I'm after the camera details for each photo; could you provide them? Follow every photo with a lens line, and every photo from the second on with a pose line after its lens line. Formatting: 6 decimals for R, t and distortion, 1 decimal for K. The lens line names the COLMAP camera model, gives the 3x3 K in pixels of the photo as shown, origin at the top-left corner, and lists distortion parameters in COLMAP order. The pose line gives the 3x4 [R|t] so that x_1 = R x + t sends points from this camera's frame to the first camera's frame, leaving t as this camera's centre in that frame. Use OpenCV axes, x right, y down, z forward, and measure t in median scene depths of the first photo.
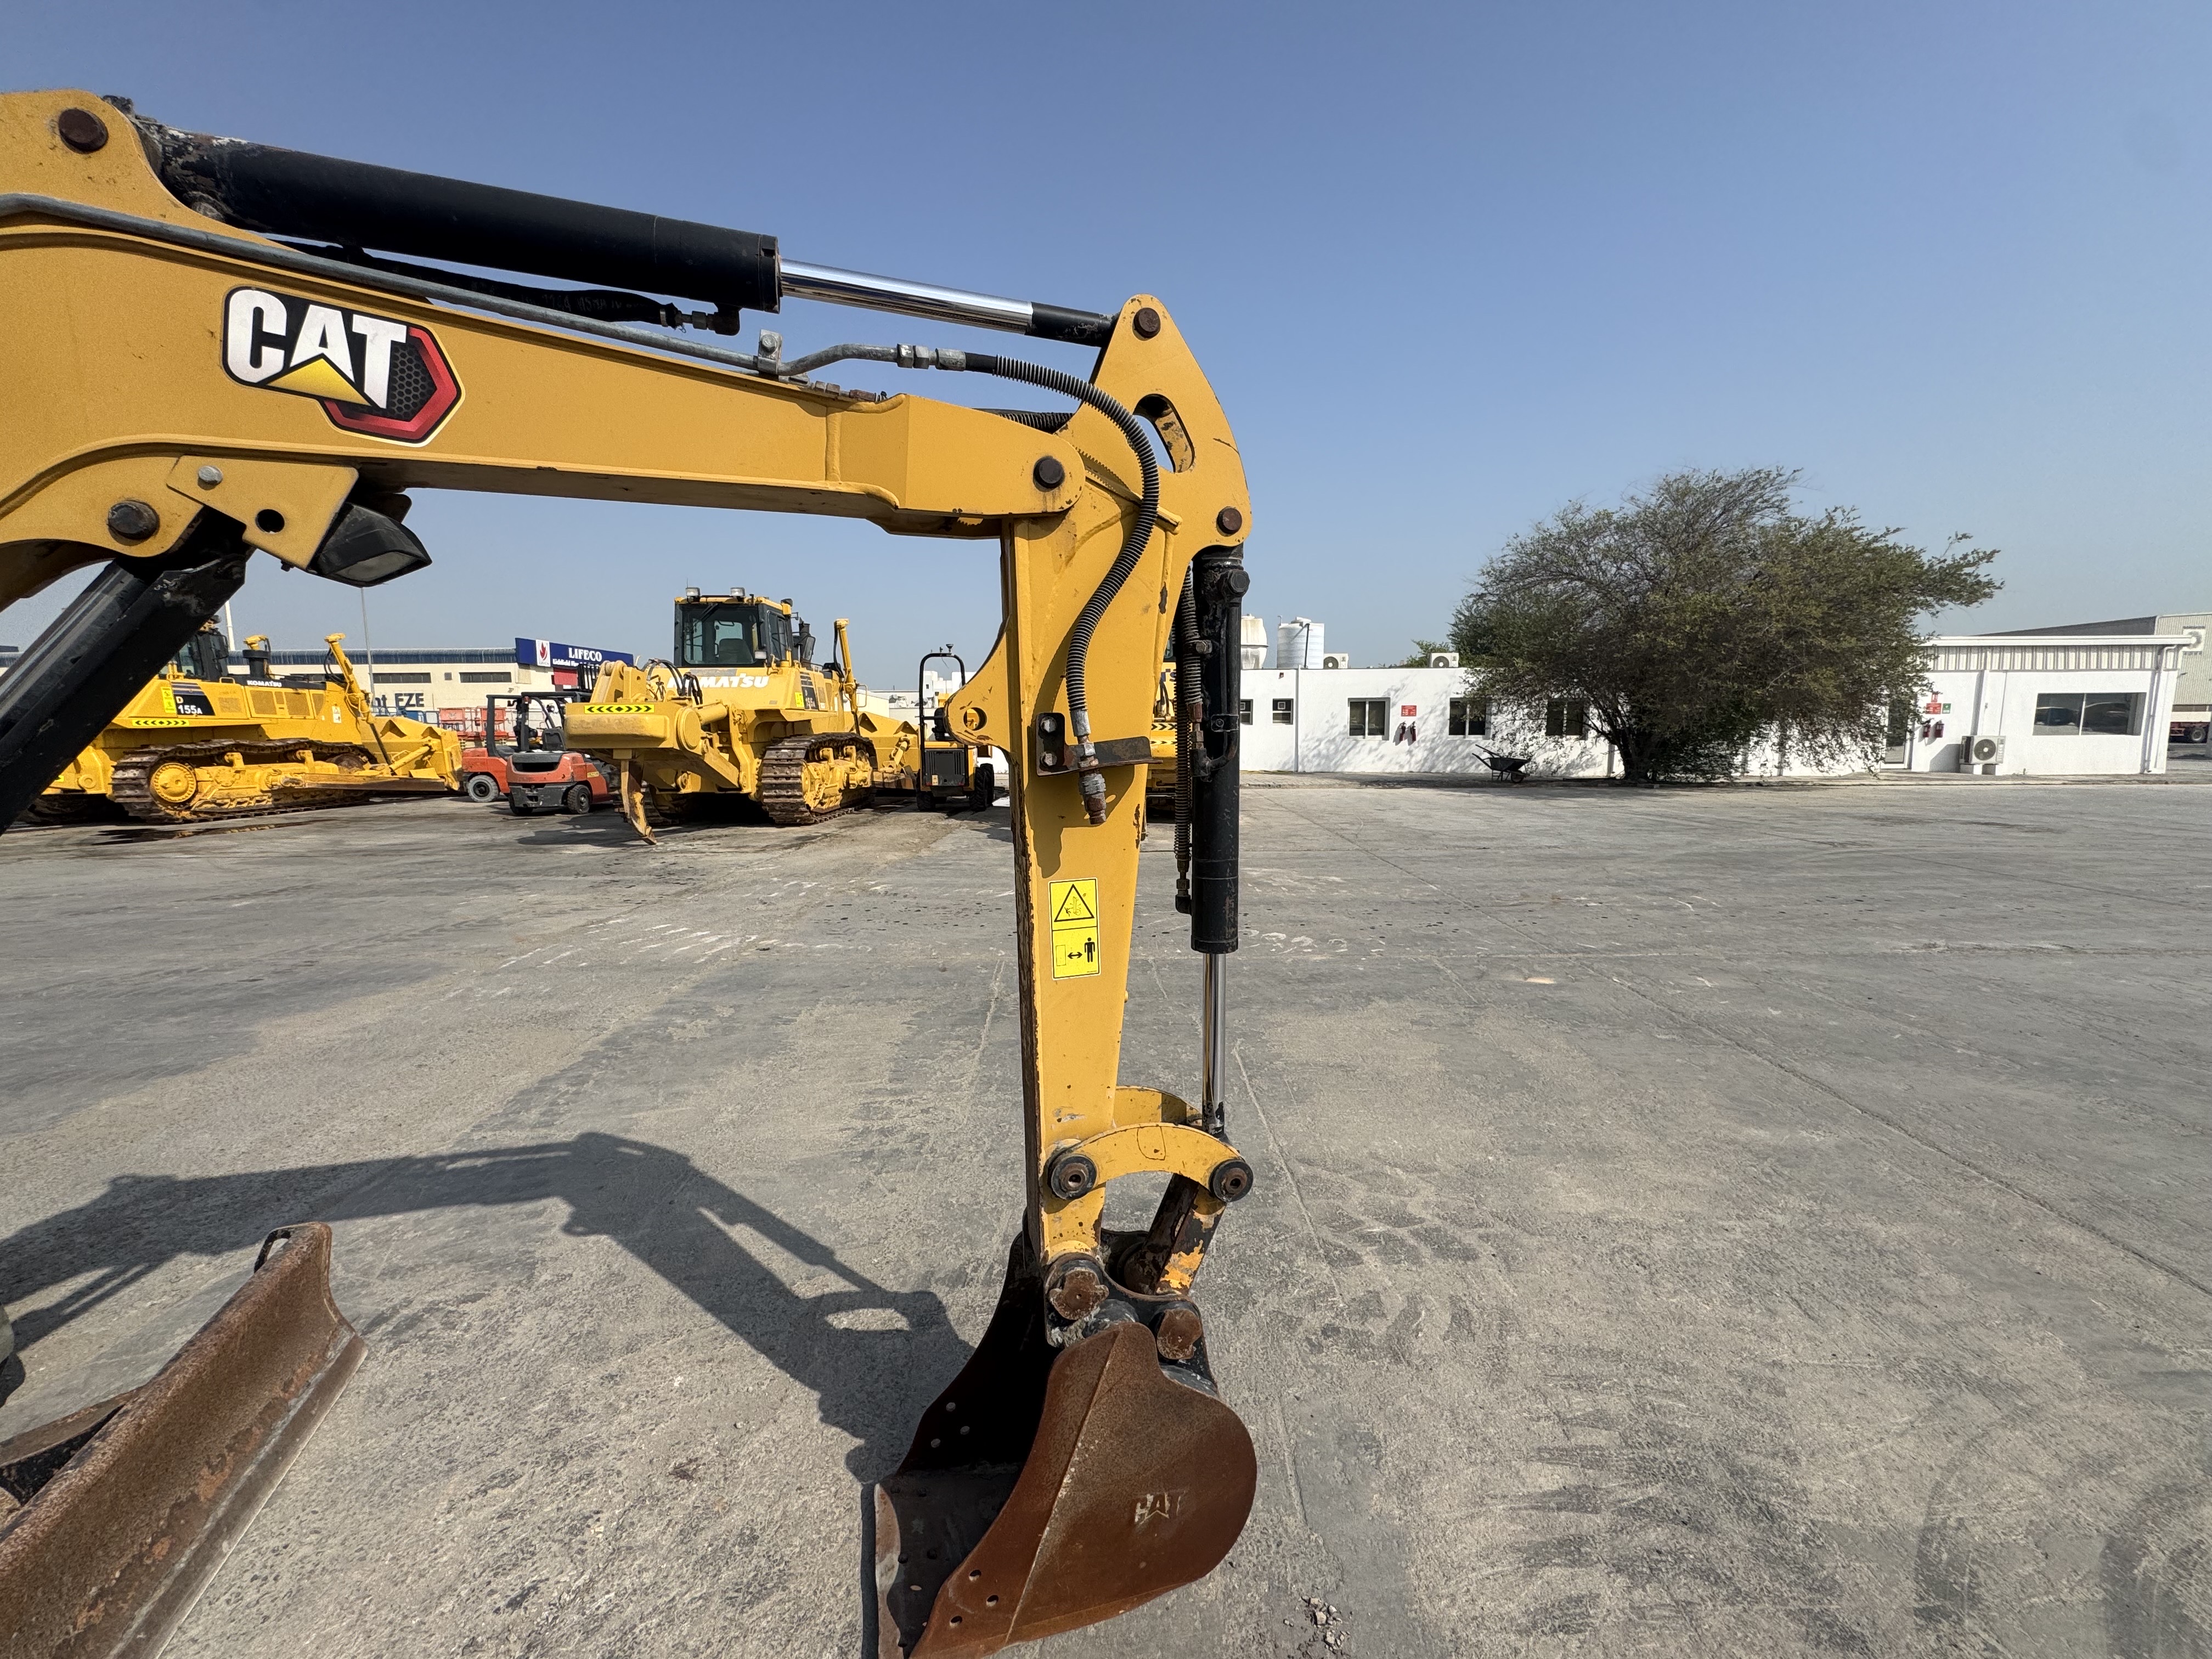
lens RADIAL K [[878.4, 0, 1106.0], [0, 878.4, 829.5], [0, 0, 1]] dist [-0.002876, 0.000232]
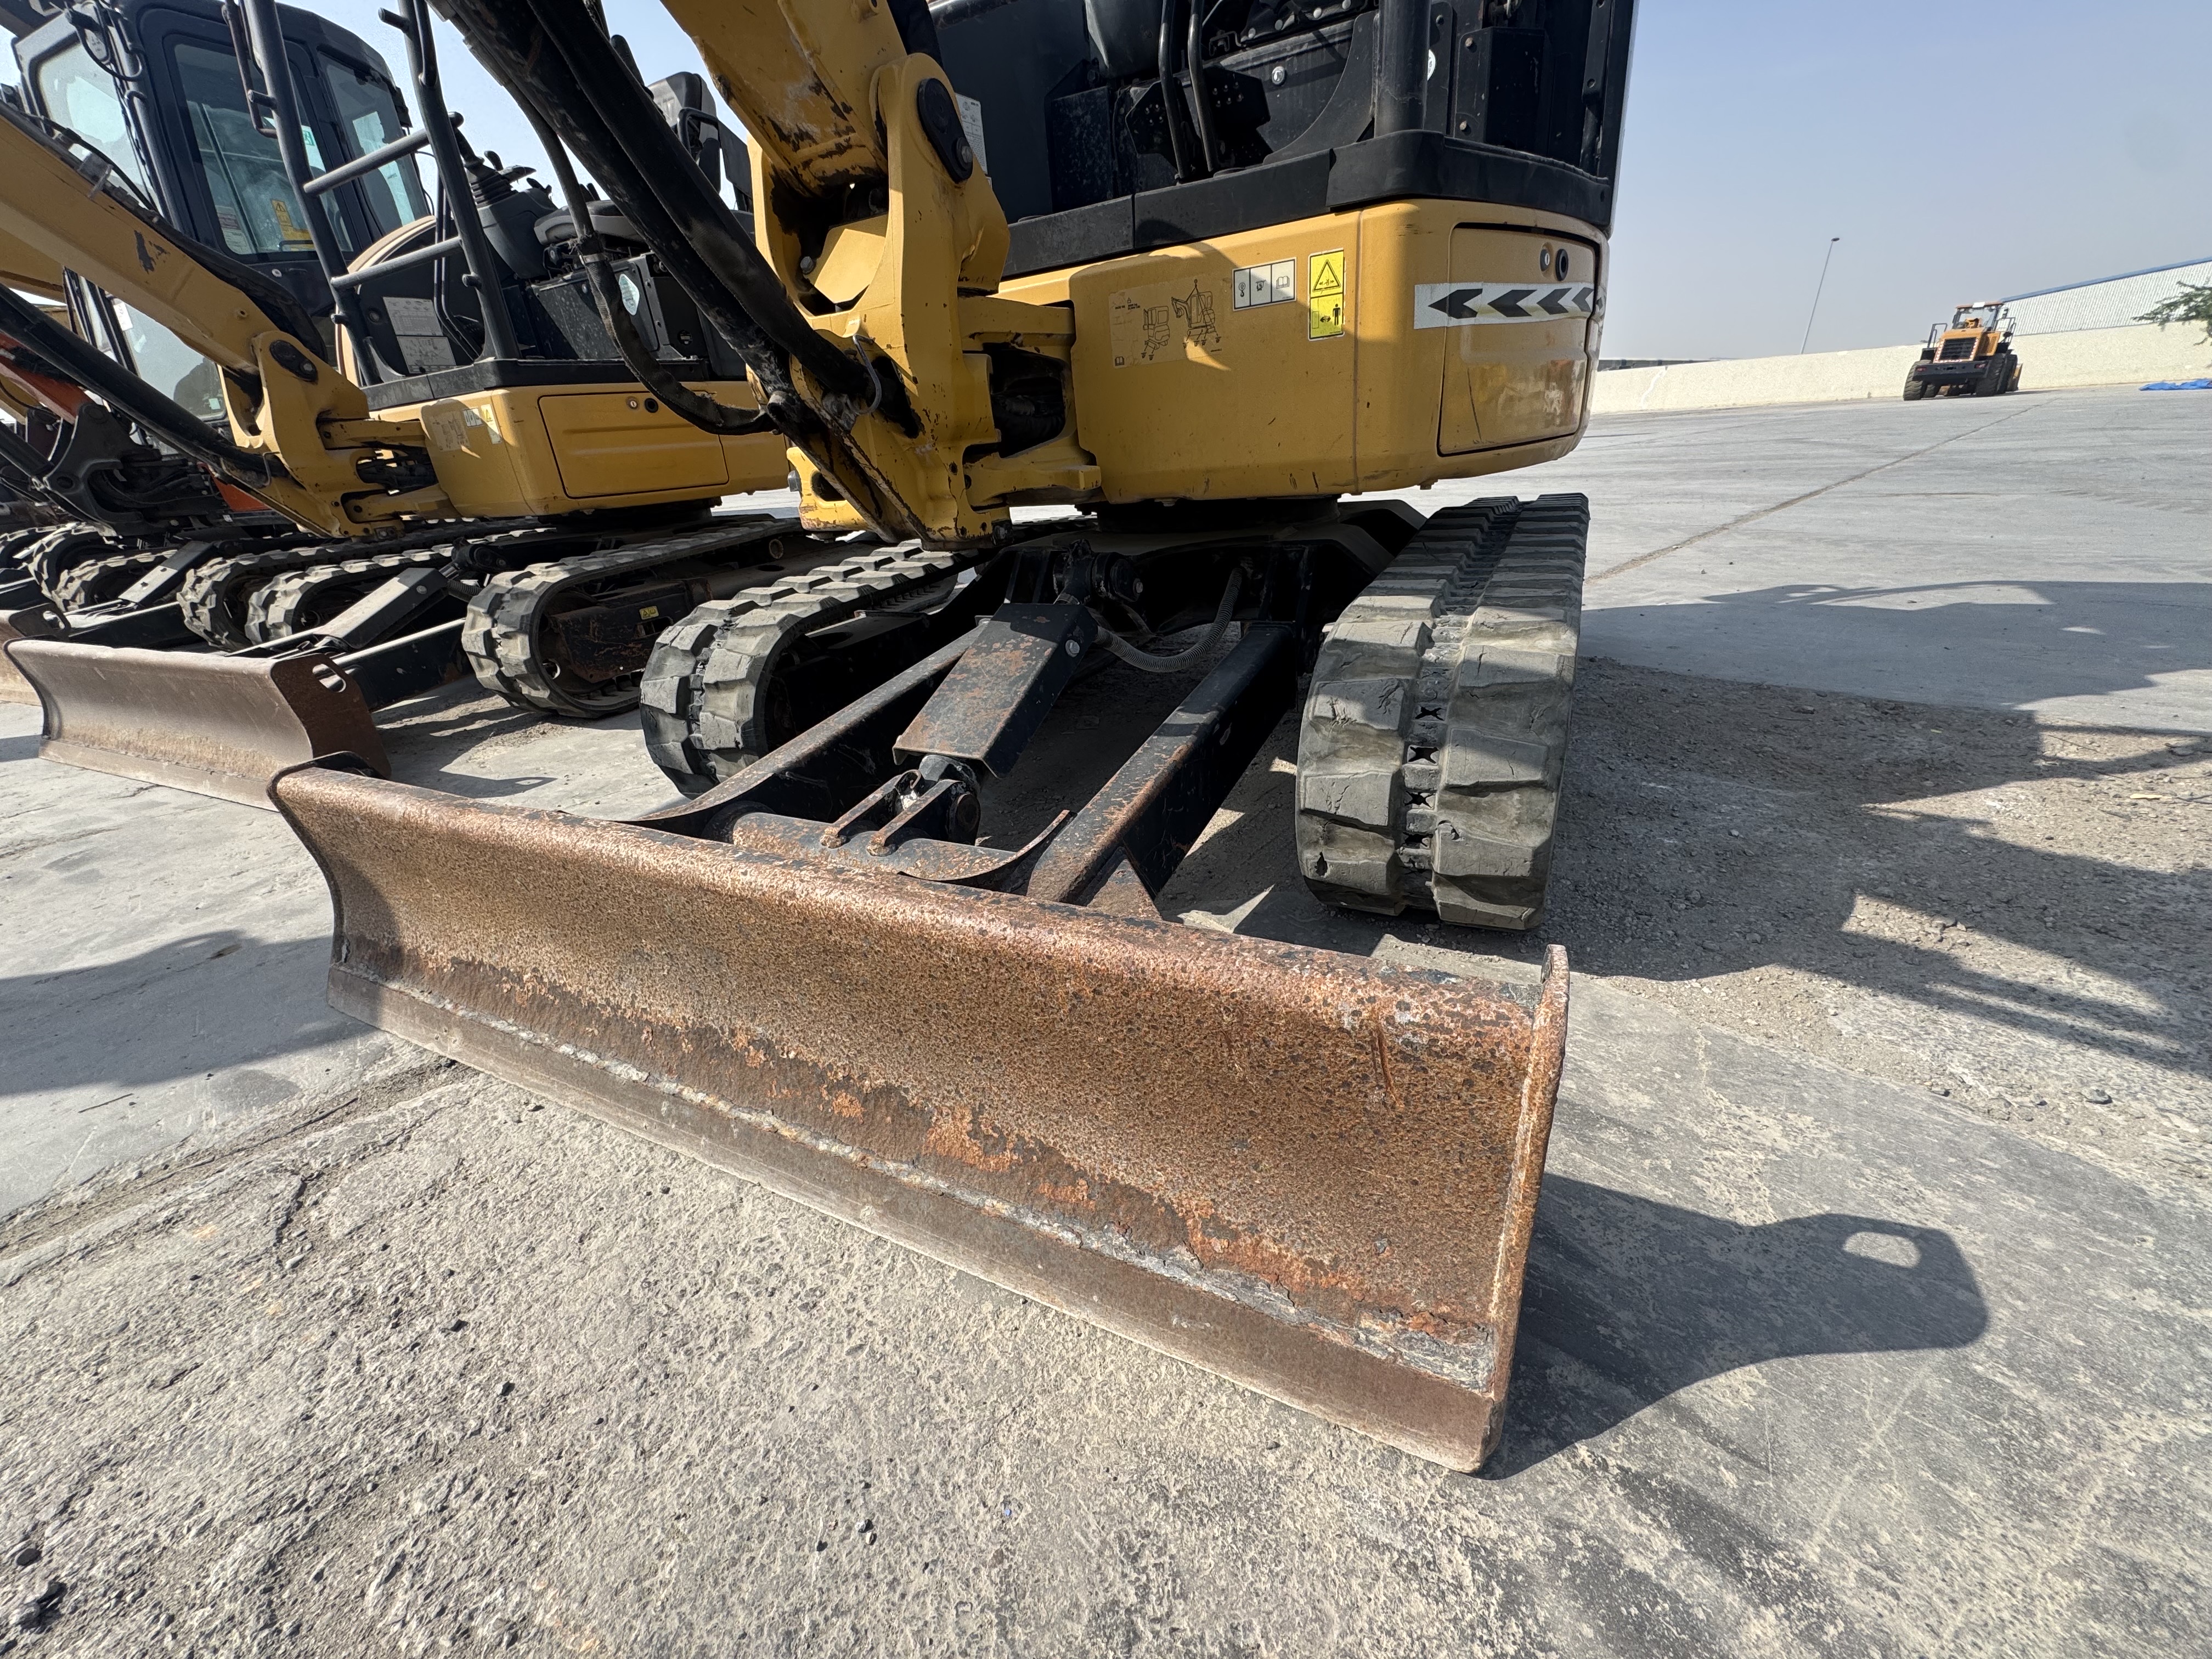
lens RADIAL K [[880.7, 0, 1106.9], [0, 880.7, 828.6], [0, 0, 1]] dist [-0.003336, 0.000218]
pose [[-0.706843, 0.334943, -0.623046, -0.205099], [-0.016218, 0.872886, 0.487655, 0.085893], [0.707184, 0.354800, -0.611561, 0.321579]]
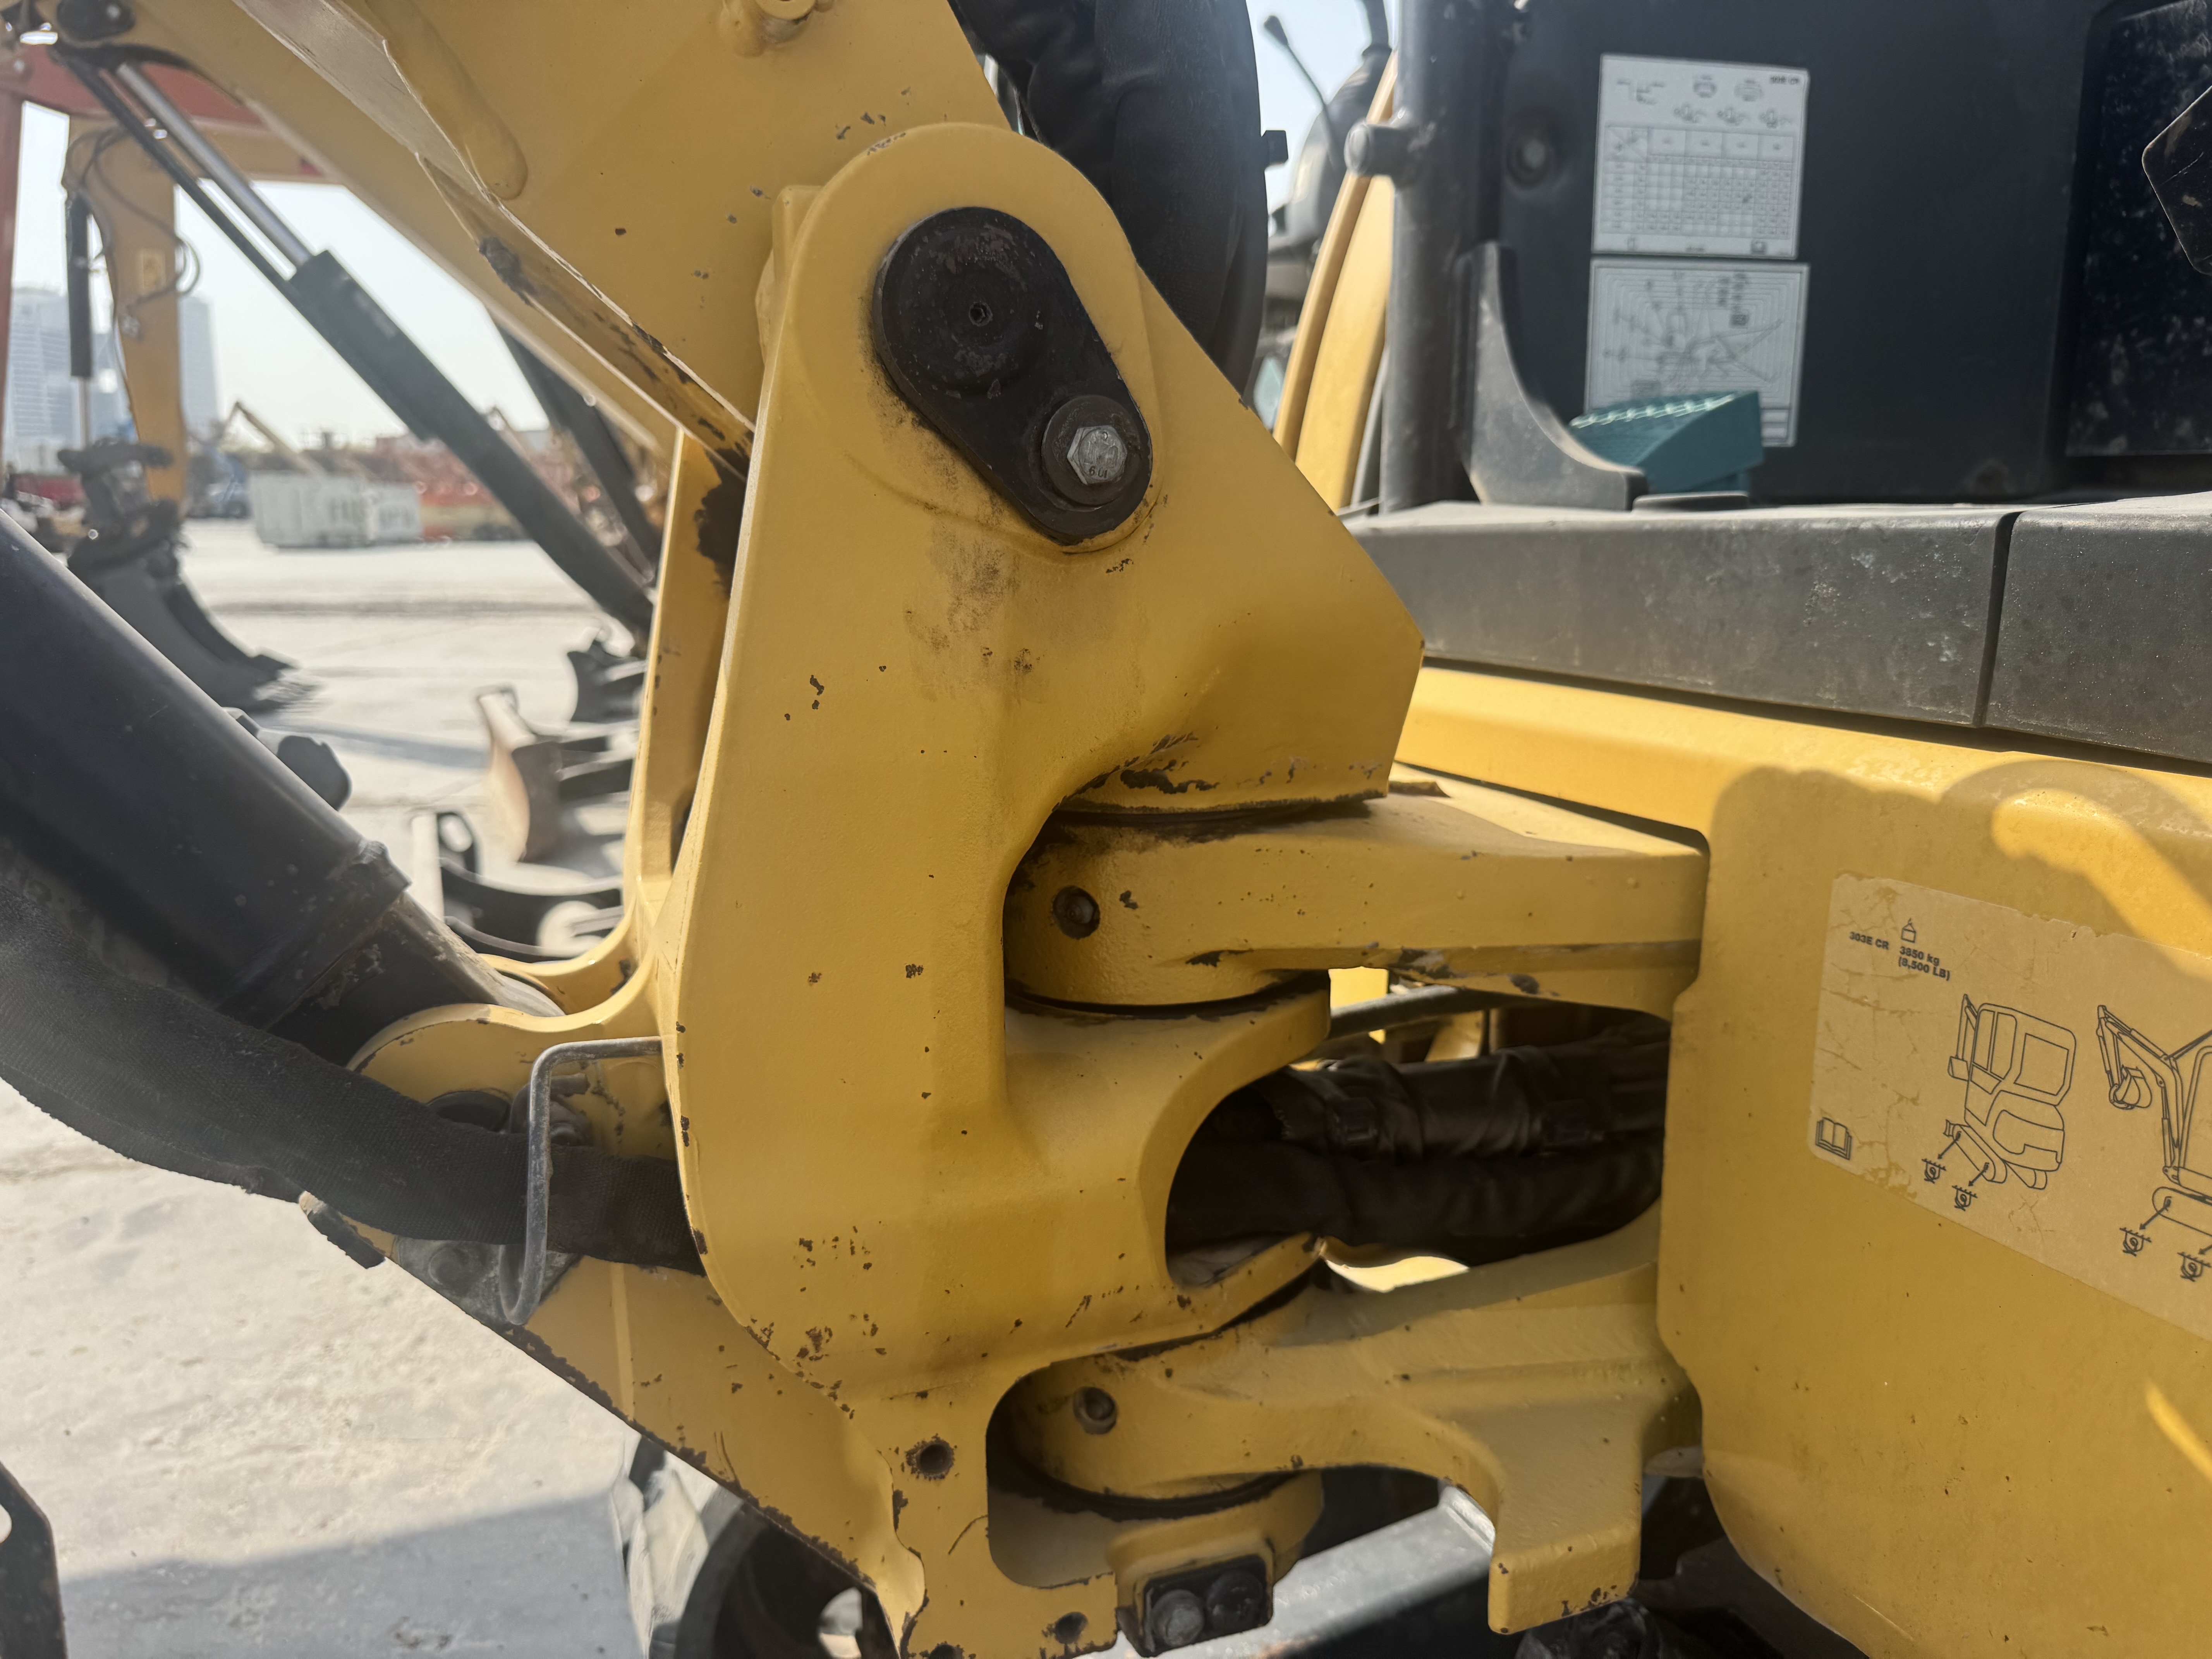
lens RADIAL K [[1587.0, 0, 1097.1], [0, 1587.0, 845.8], [0, 0, 1]] dist [0.019754, -0.037490]
pose [[-0.998150, 0.014867, -0.058958, -0.327710], [-0.004818, 0.947257, 0.320439, 0.049897], [0.060612, 0.320130, -0.945433, 0.231705]]
